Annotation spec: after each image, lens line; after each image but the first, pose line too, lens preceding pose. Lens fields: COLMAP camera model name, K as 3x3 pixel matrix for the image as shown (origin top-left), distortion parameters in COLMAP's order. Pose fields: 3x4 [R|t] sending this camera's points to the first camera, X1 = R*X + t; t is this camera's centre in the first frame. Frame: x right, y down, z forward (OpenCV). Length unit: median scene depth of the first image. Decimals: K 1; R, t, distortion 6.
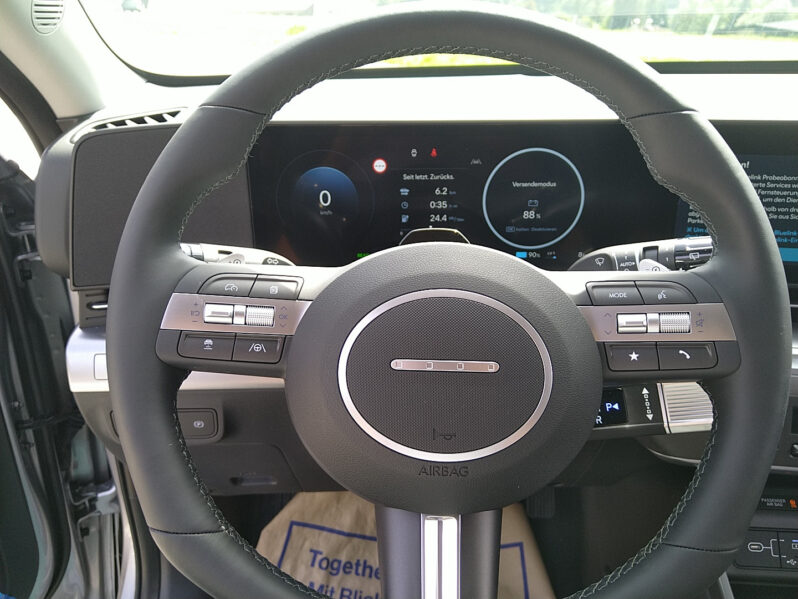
lens RADIAL K [[637.7, 0, 397.6], [0, 637.7, 295.1], [0, 0, 1]] dist [0.026991, -0.035850]
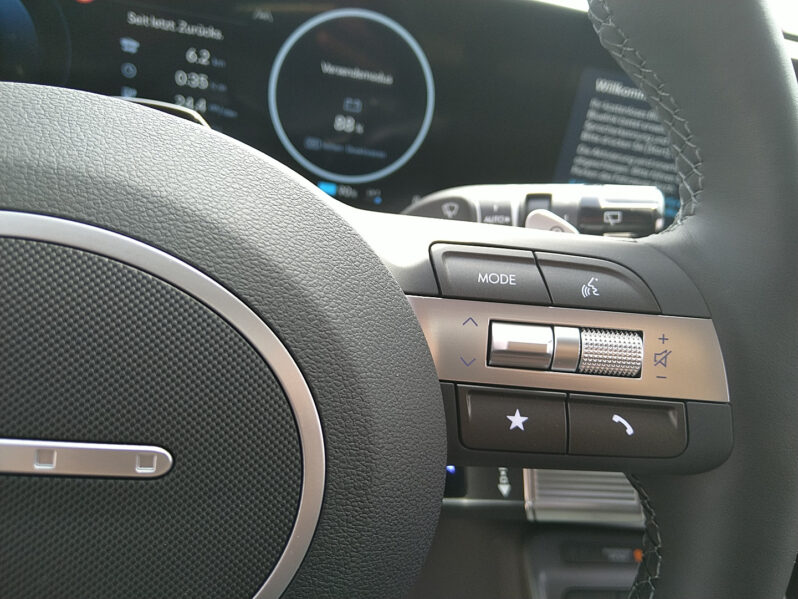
lens RADIAL K [[637.7, 0, 392.9], [0, 637.7, 297.3], [0, 0, 1]] dist [0.026991, -0.035850]
pose [[0.960453, 0.088229, 0.264095, 0.103266], [-0.108712, 0.992014, 0.063948, -0.004712], [-0.256344, -0.090129, 0.962374, 0.383302]]
